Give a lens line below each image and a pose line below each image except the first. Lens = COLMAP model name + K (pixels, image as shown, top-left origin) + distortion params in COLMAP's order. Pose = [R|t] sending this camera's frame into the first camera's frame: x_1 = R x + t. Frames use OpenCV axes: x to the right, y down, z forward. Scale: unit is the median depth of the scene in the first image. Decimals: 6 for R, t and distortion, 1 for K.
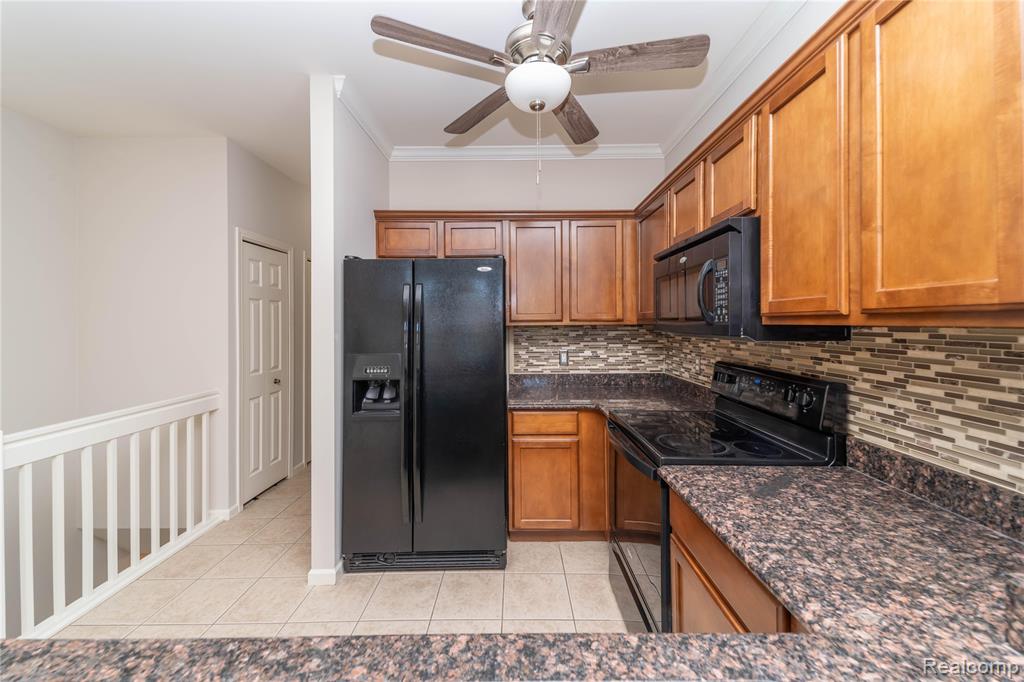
lens RADIAL K [[396.4, 0, 499.4], [0, 396.4, 325.8], [0, 0, 1]] dist [0.017221, -0.006242]
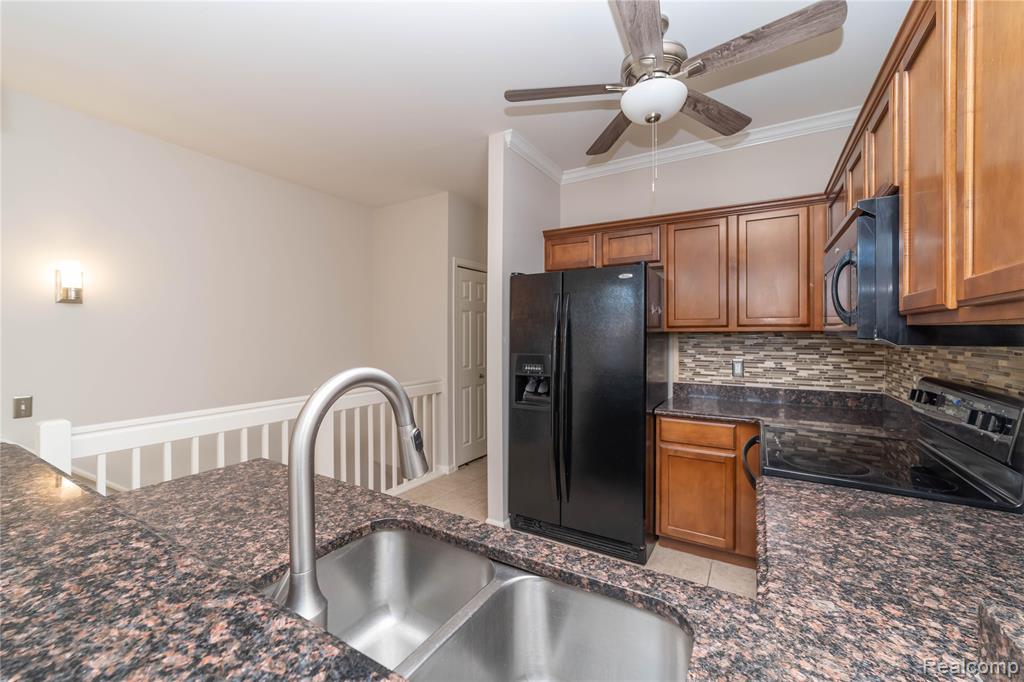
lens RADIAL K [[396.4, 0, 502.1], [0, 396.4, 338.3], [0, 0, 1]] dist [0.017221, -0.006242]
pose [[0.862454, 0.014828, -0.505919, 0.274538], [-0.012466, 0.999890, 0.008055, 0.021626], [0.505982, -0.000640, 0.862544, -0.103238]]
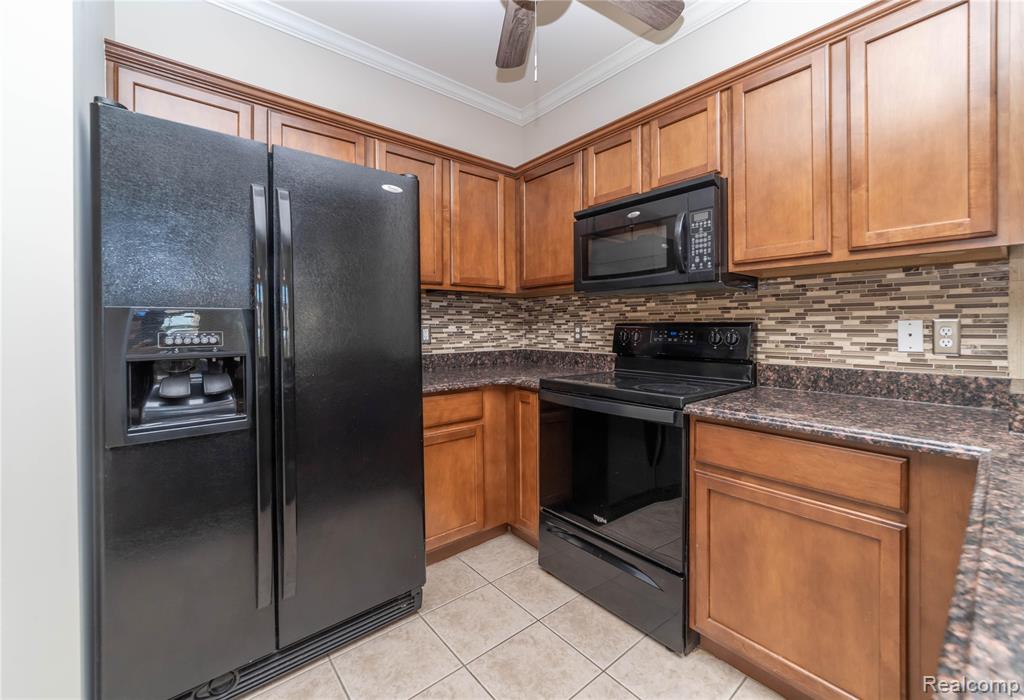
lens RADIAL K [[426.2, 0, 543.2], [0, 426.2, 331.9], [0, 0, 1]] dist [-0.009180, 0.001226]
pose [[0.722091, -0.002106, 0.691795, -0.454197], [0.002083, 0.999997, 0.000871, 0.130772], [-0.691795, 0.000812, 0.722093, 0.369928]]
